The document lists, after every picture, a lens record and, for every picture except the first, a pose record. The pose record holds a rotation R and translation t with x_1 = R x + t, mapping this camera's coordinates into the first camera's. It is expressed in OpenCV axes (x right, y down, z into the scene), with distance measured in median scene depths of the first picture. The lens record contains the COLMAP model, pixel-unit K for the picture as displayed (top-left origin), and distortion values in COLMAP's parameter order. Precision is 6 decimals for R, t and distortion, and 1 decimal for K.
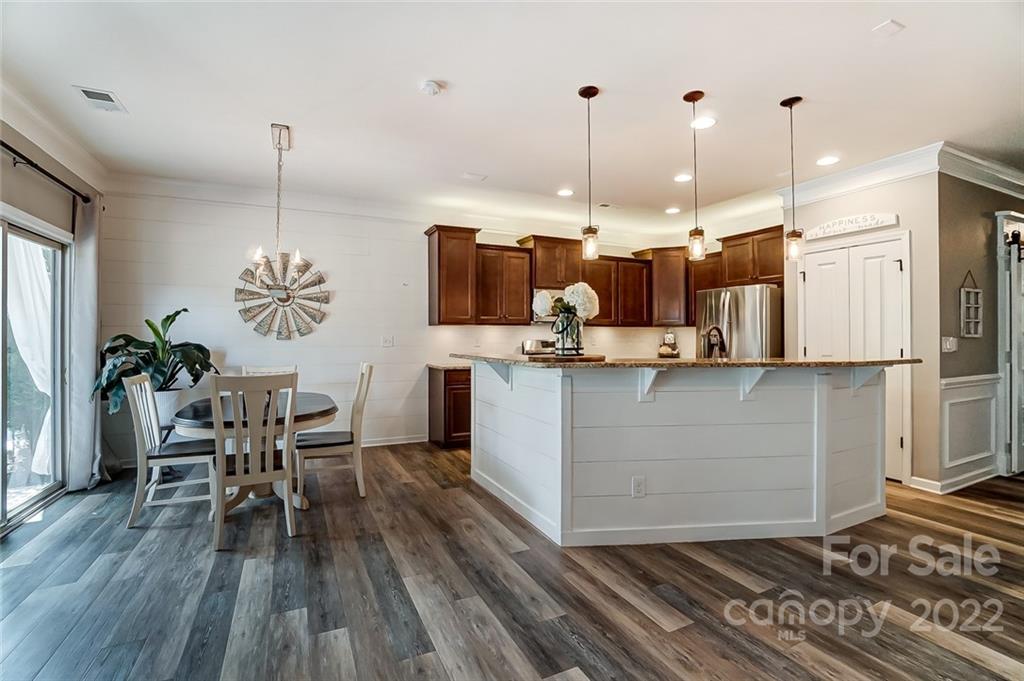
lens RADIAL K [[458.3, 0, 503.8], [0, 458.3, 336.7], [0, 0, 1]] dist [-0.063017, 0.020739]
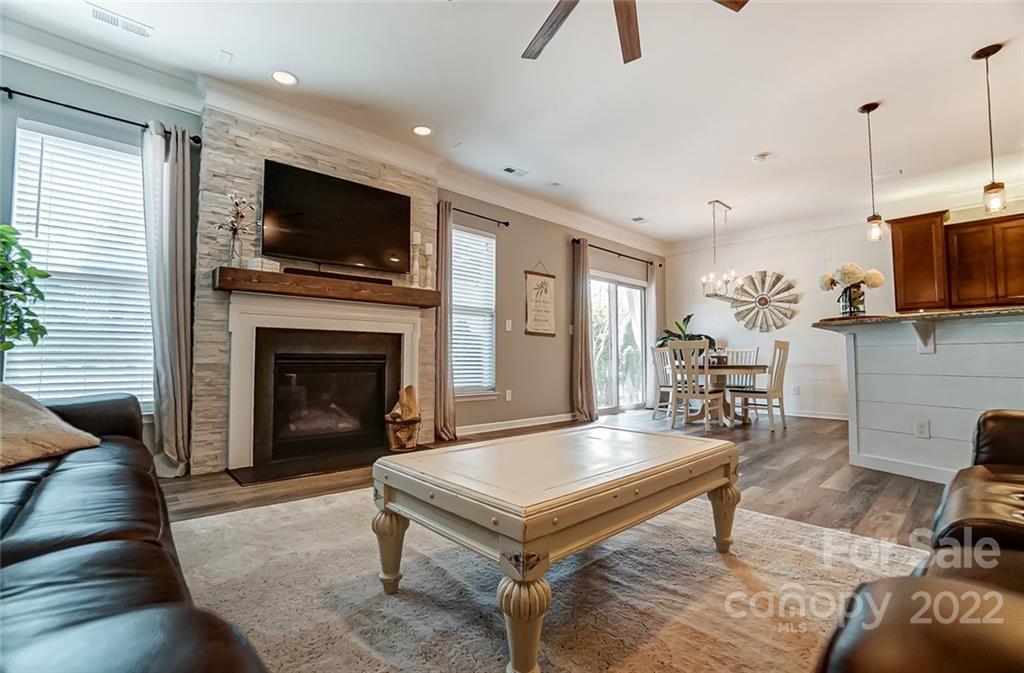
lens RADIAL K [[455.4, 0, 512.0], [0, 455.4, 336.5], [0, 0, 1]] dist [-0.039553, 0.000153]
pose [[0.320775, -0.044676, -0.946101, 0.672422], [-0.002966, 0.998835, -0.048172, 0.103117], [0.947151, 0.018259, 0.320268, -0.218845]]
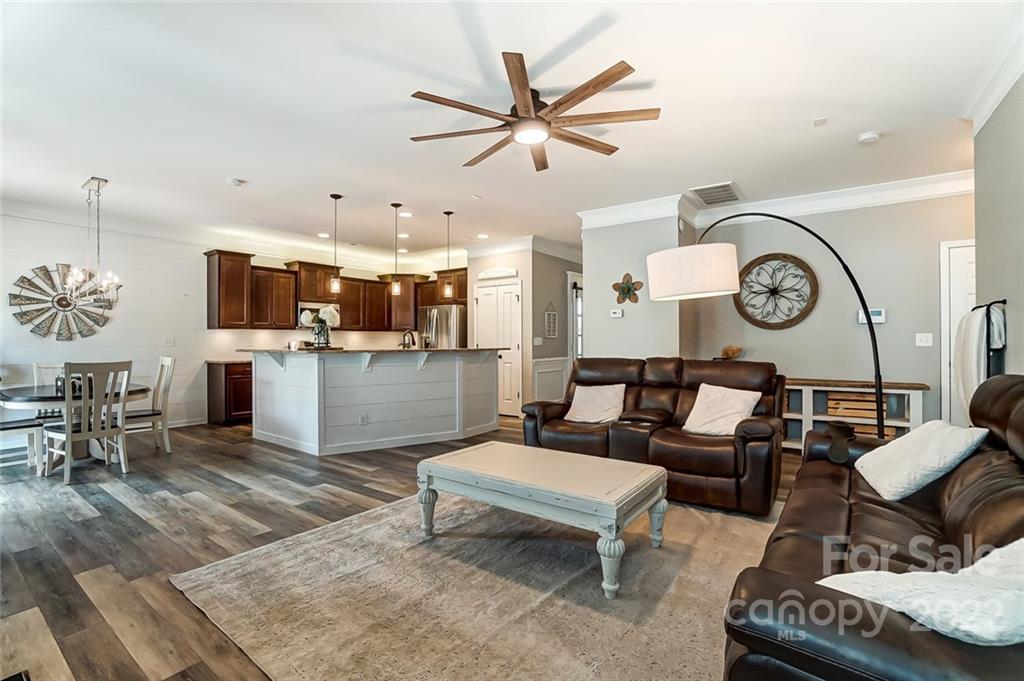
lens RADIAL K [[458.3, 0, 503.8], [0, 458.3, 336.7], [0, 0, 1]] dist [-0.063017, 0.020739]
pose [[0.877634, 0.001200, 0.479331, -0.053857], [0.003173, 0.999960, -0.008313, 0.011162], [-0.479322, 0.008817, 0.877595, -0.569544]]
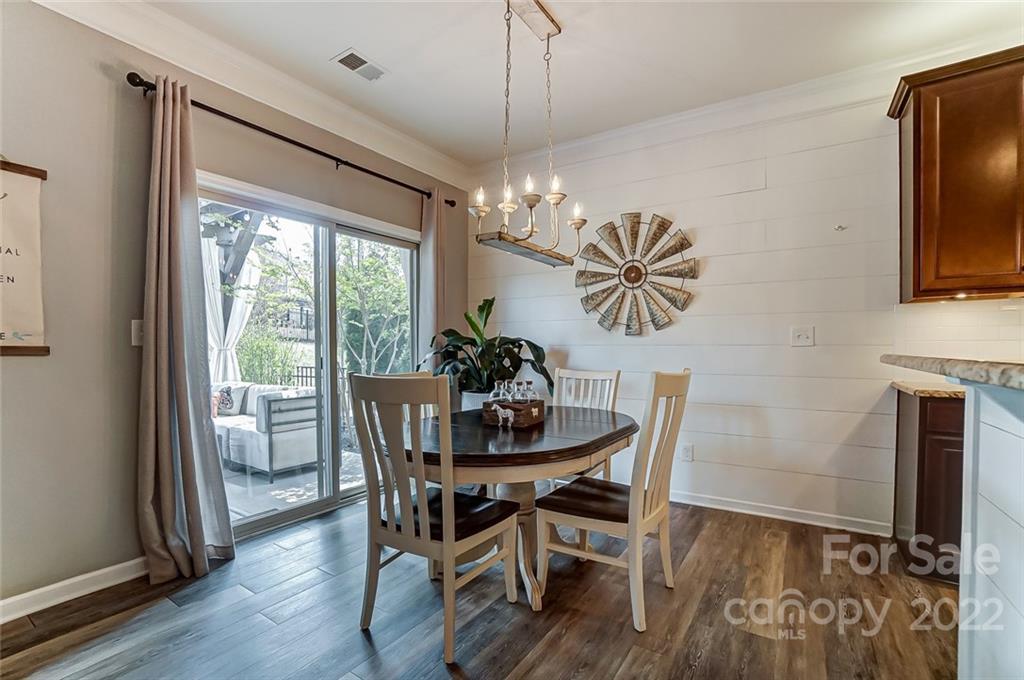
lens RADIAL K [[469.8, 0, 503.1], [0, 469.8, 353.4], [0, 0, 1]] dist [-0.060901, 0.021518]
pose [[0.519966, 0.009932, -0.854129, 0.037495], [-0.000040, 0.999933, 0.011603, 0.029805], [0.854187, -0.005999, 0.519932, 0.511777]]
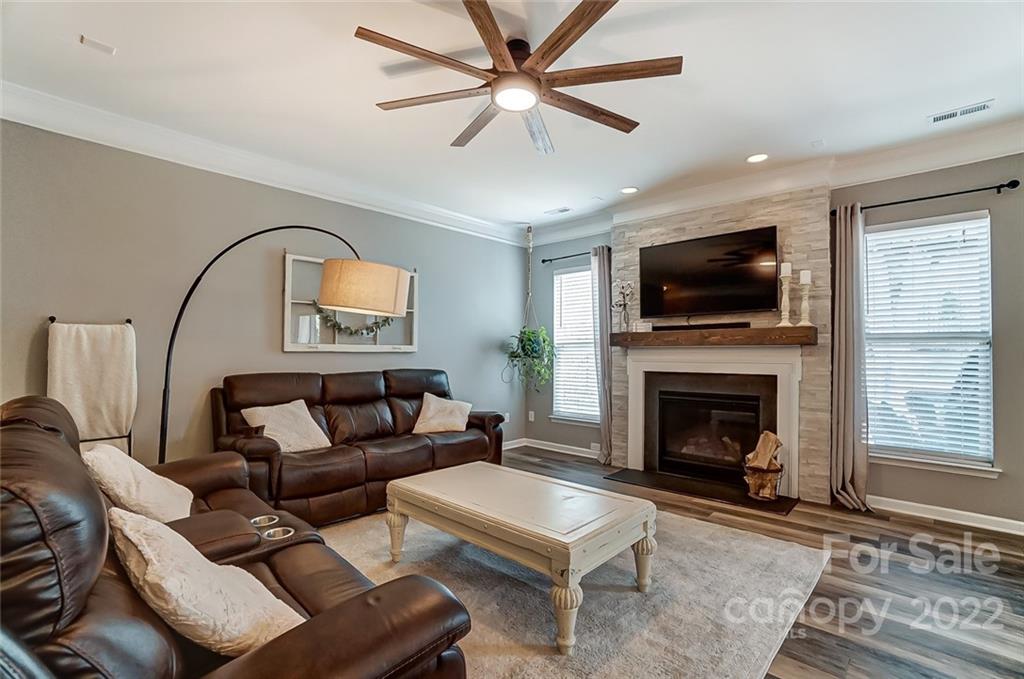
lens RADIAL K [[469.8, 0, 503.1], [0, 469.8, 352.9], [0, 0, 1]] dist [-0.060901, 0.021518]
pose [[-0.926305, -0.003429, -0.376760, 0.530676], [-0.004208, 0.999990, 0.001245, 0.008643], [0.376752, 0.002738, -0.926310, 0.510097]]
